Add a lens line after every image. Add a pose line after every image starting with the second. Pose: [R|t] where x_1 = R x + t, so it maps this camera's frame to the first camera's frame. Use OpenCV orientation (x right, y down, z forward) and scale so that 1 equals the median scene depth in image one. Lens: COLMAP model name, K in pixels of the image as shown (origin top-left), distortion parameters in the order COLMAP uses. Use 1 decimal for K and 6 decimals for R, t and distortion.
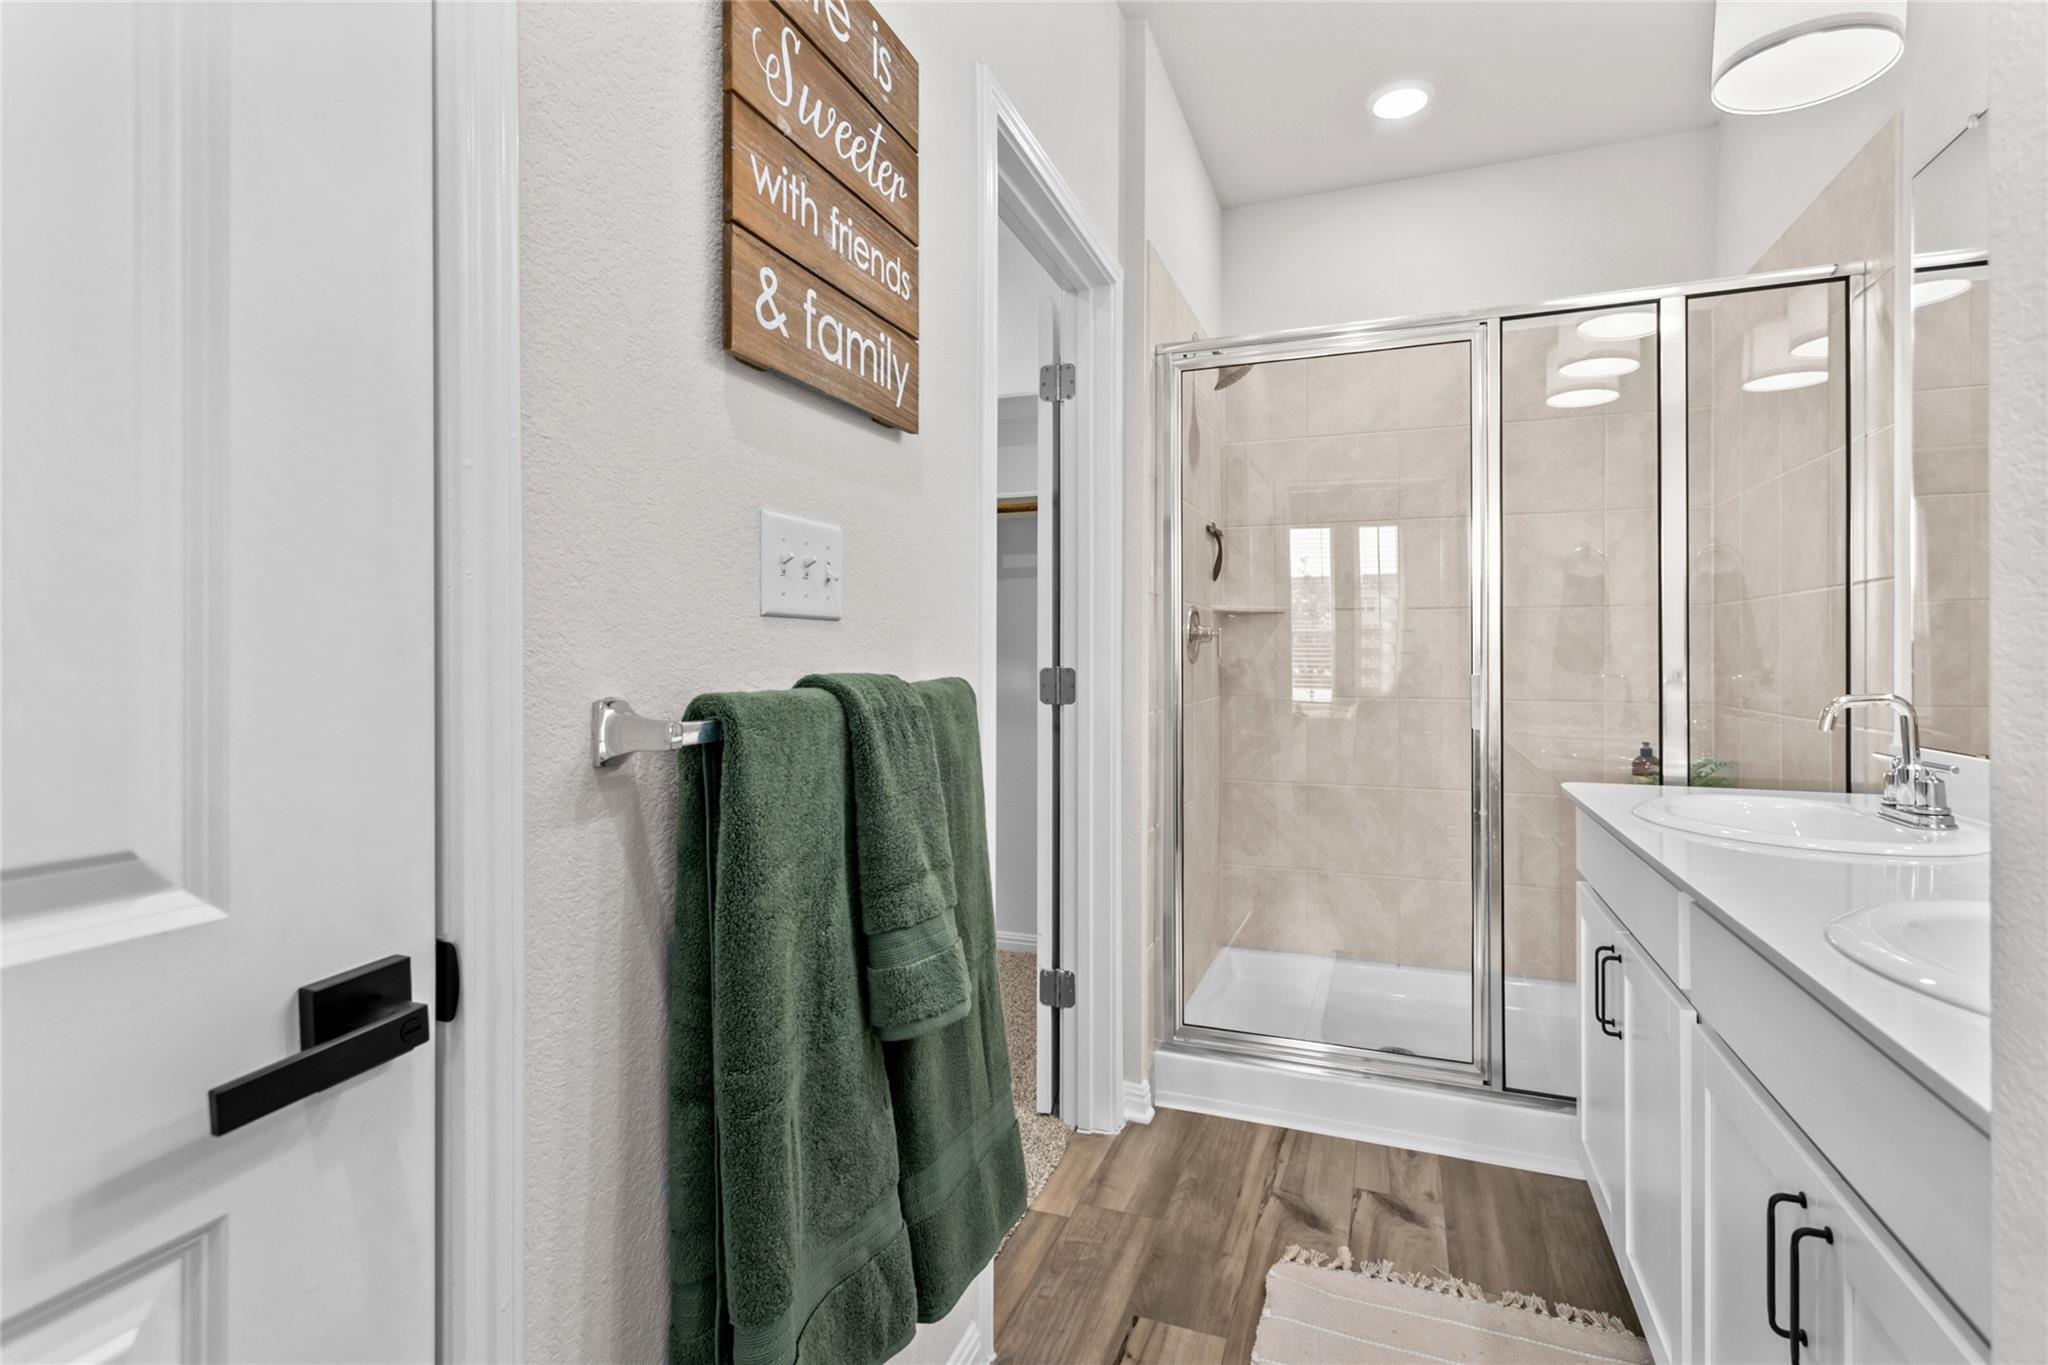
lens RADIAL K [[972.0, 0, 1021.6], [0, 972.0, 655.6], [0, 0, 1]] dist [-0.001087, 0.000417]
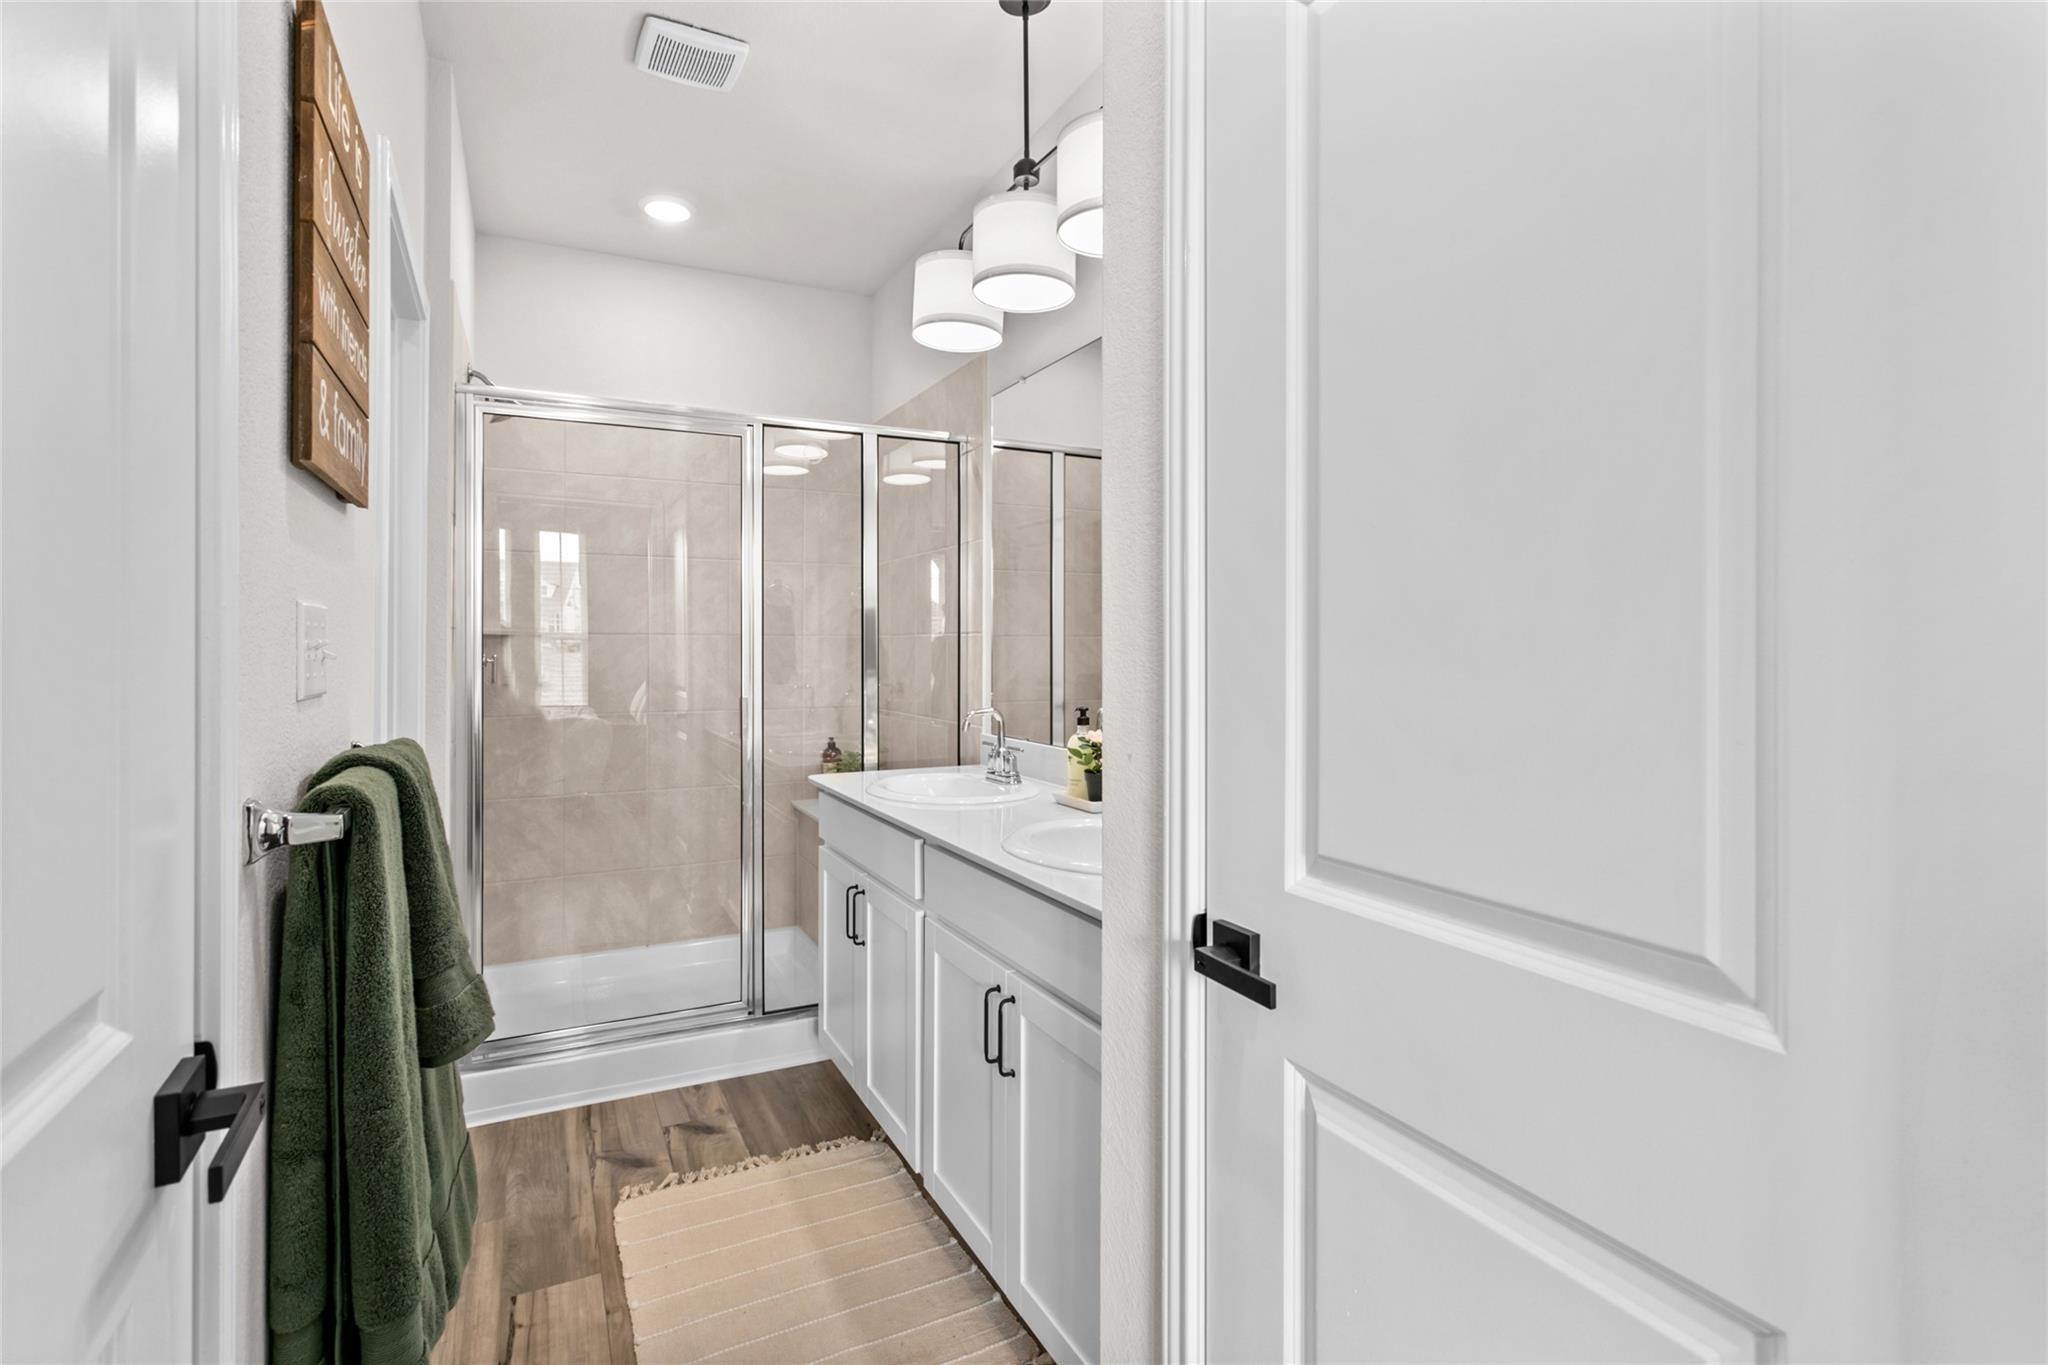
lens RADIAL K [[972.0, 0, 1021.6], [0, 972.0, 655.6], [0, 0, 1]] dist [-0.001087, 0.000417]
pose [[0.666580, -0.004593, 0.745419, -0.277525], [-0.001430, 0.999971, 0.007441, -0.051970], [-0.745432, -0.006026, 0.666554, -0.144521]]
